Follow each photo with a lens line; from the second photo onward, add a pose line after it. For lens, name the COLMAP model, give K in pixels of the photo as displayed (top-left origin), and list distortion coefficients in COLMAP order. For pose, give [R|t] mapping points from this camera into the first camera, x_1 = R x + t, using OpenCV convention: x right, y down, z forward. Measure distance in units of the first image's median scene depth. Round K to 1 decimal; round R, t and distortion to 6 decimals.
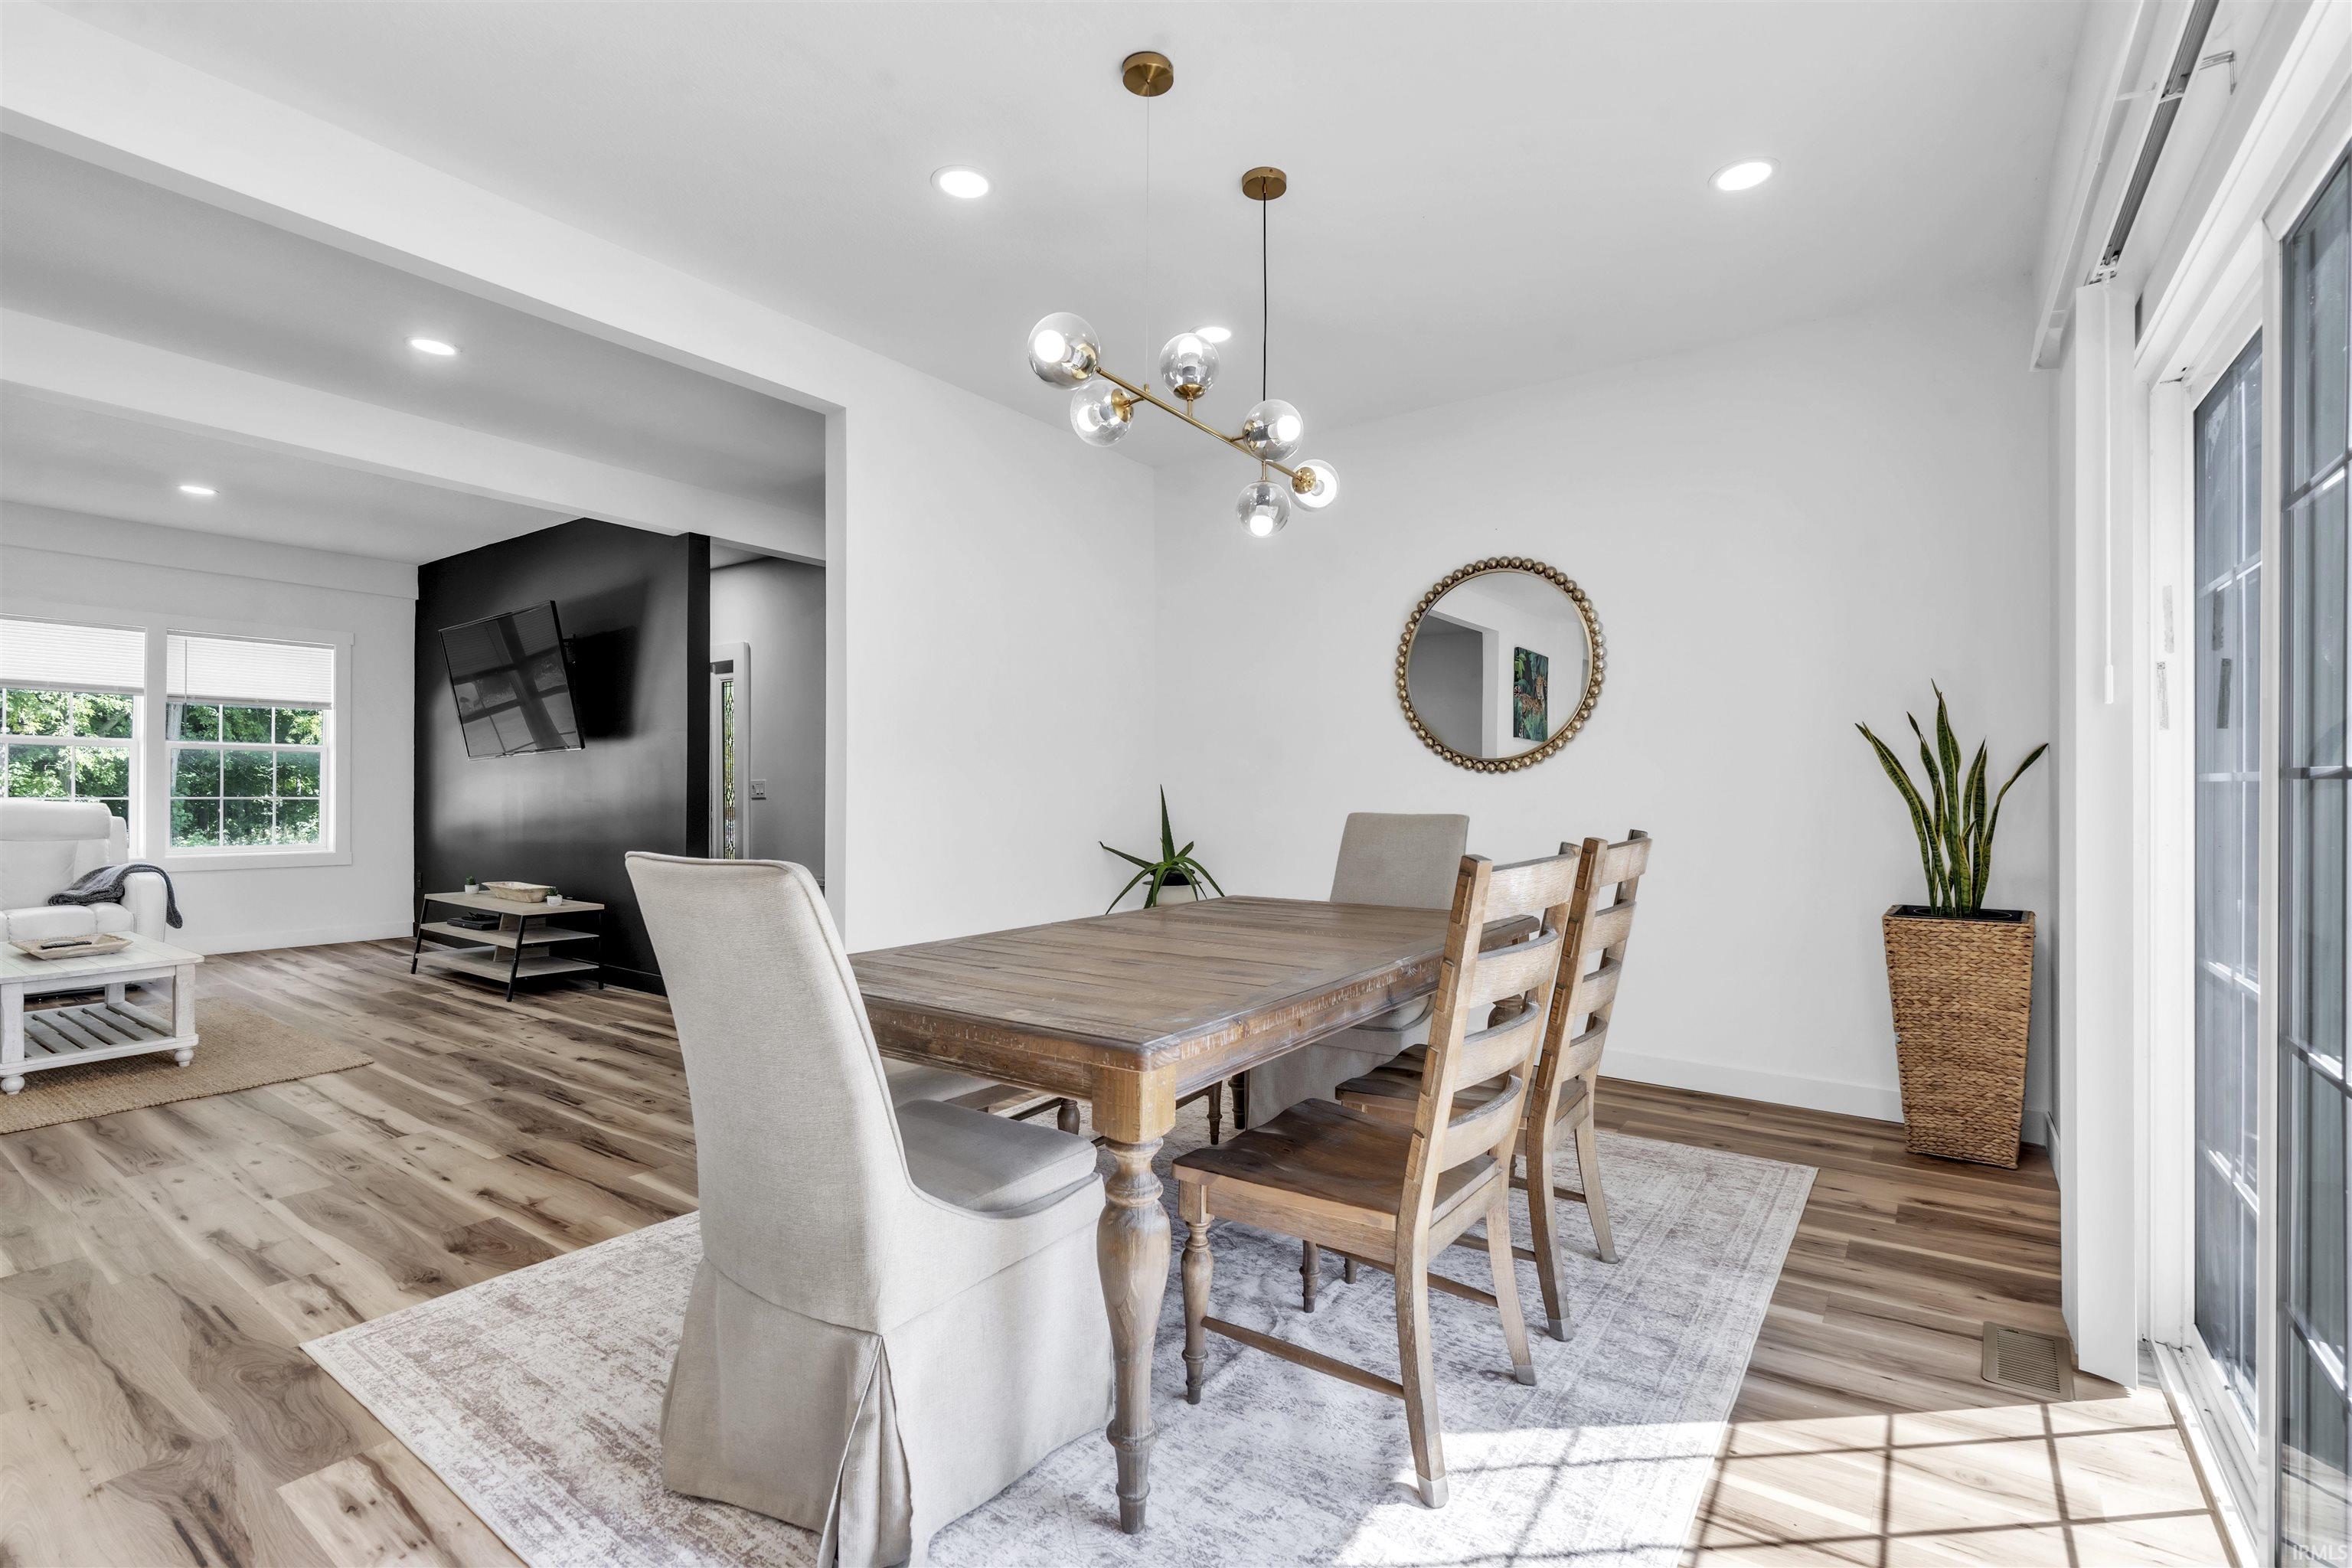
lens RADIAL K [[1053.2, 0, 1176.1], [0, 1053.2, 789.1], [0, 0, 1]] dist [-0.001169, 0.000012]
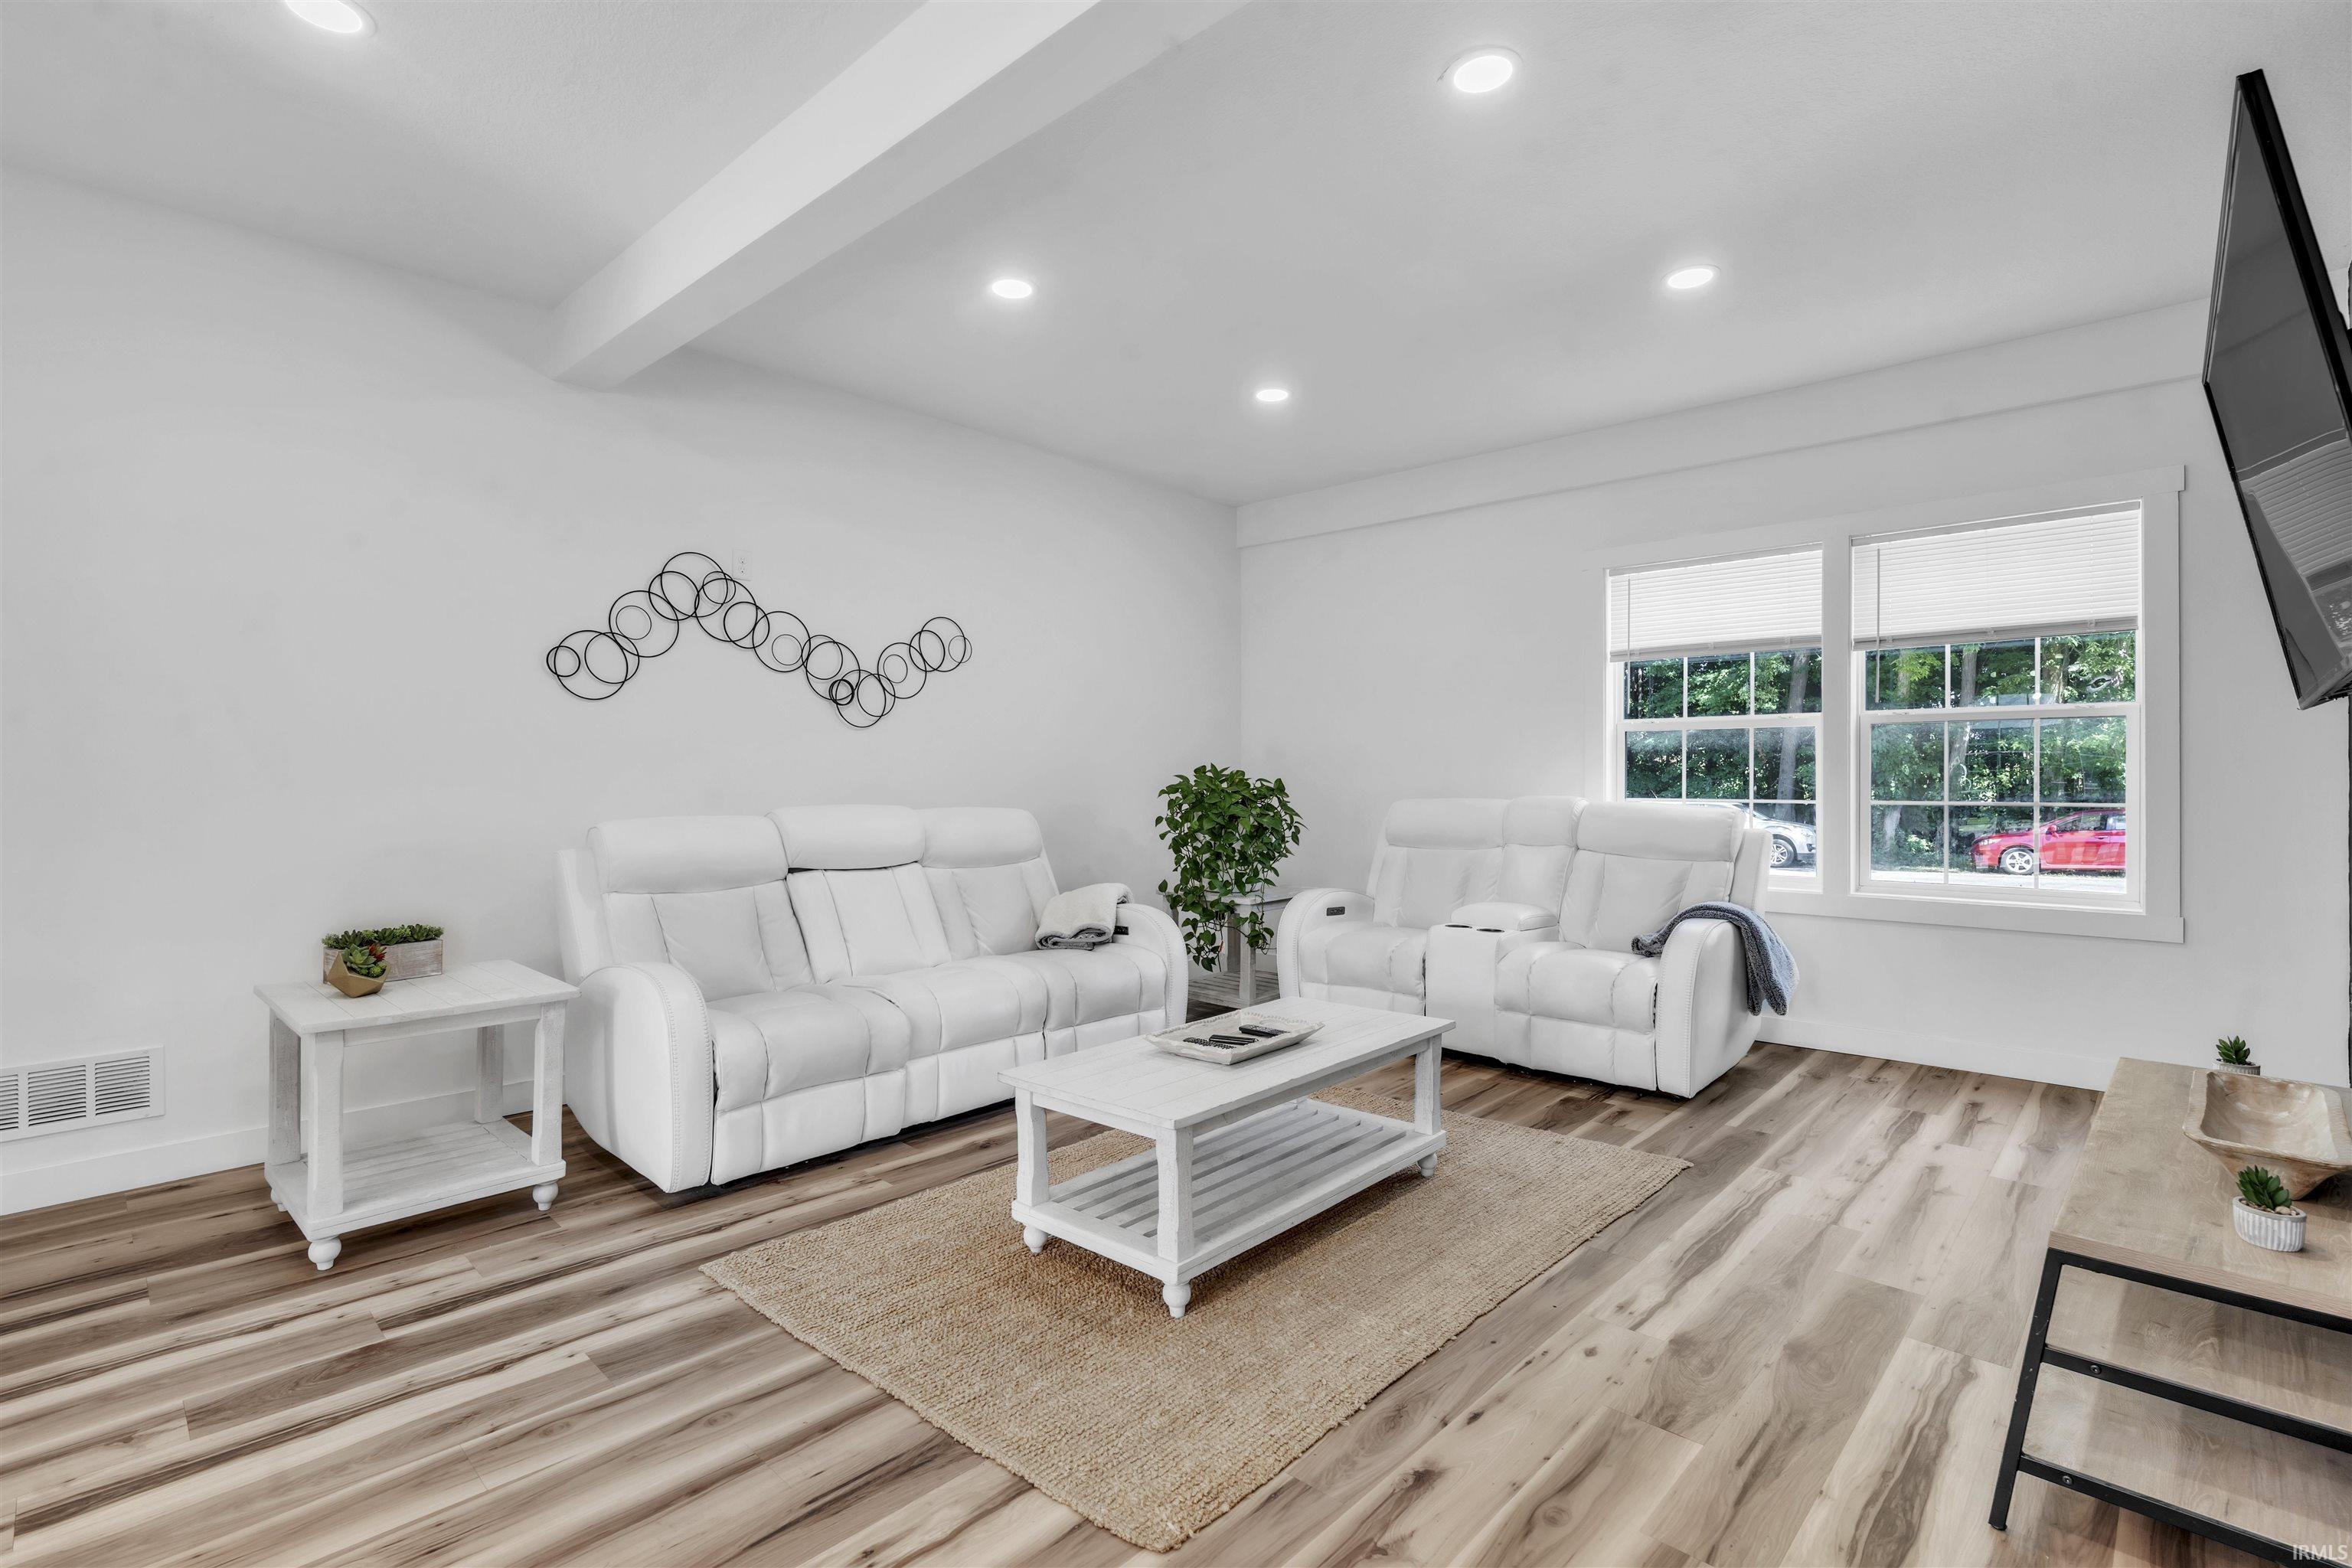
lens RADIAL K [[1053.2, 0, 1177.2], [0, 1053.2, 789.3], [0, 0, 1]] dist [-0.001169, 0.000012]
pose [[-0.148261, 0.005689, -0.988932, -0.256151], [0.011538, 0.999925, 0.004023, -0.005877], [0.988881, -0.010814, -0.148316, 0.676252]]
